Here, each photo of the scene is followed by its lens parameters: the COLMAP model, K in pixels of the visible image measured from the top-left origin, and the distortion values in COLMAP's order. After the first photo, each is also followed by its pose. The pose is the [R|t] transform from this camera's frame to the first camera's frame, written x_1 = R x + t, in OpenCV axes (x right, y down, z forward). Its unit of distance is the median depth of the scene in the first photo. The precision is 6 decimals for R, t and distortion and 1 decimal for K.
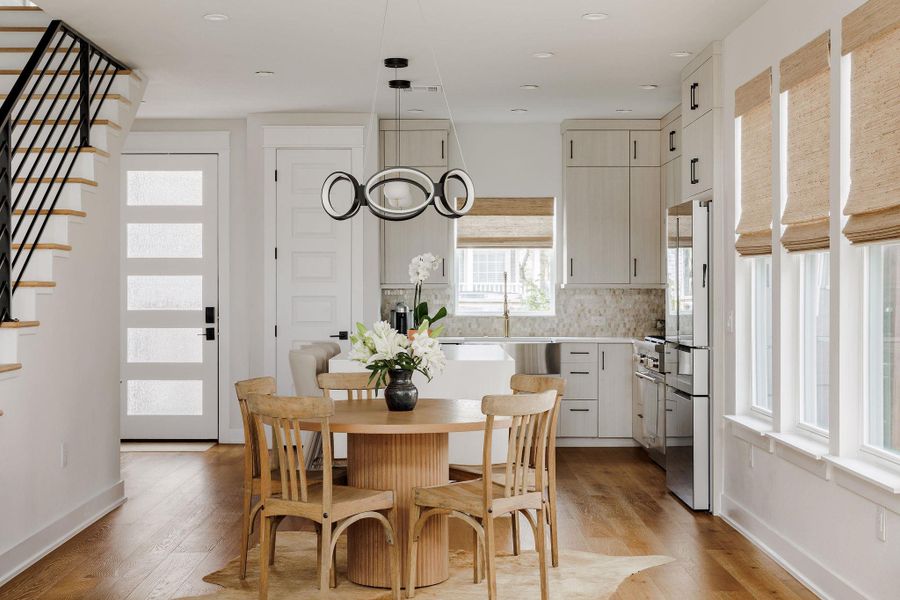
lens RADIAL K [[1305.8, 0, 450.0], [0, 1305.8, 300.0], [0, 0, 1]] dist [0.006366, 0.022537]
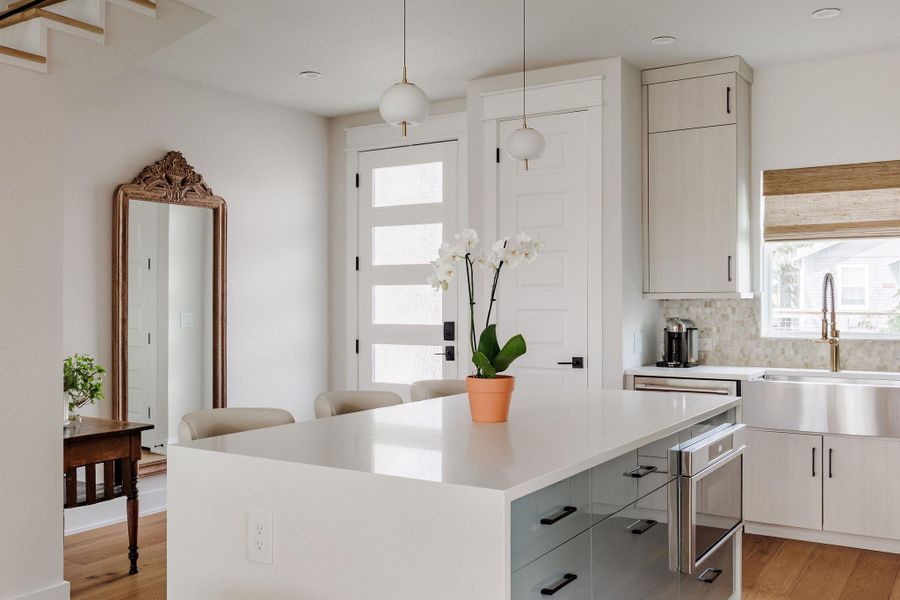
lens RADIAL K [[855.7, 0, 450.0], [0, 855.7, 300.0], [0, 0, 1]] dist [-0.002295, 0.004215]
pose [[0.844867, -0.002199, -0.534971, 0.122683], [-0.002708, 0.999961, -0.008387, -0.004196], [0.534969, 0.008535, 0.844829, 0.577001]]
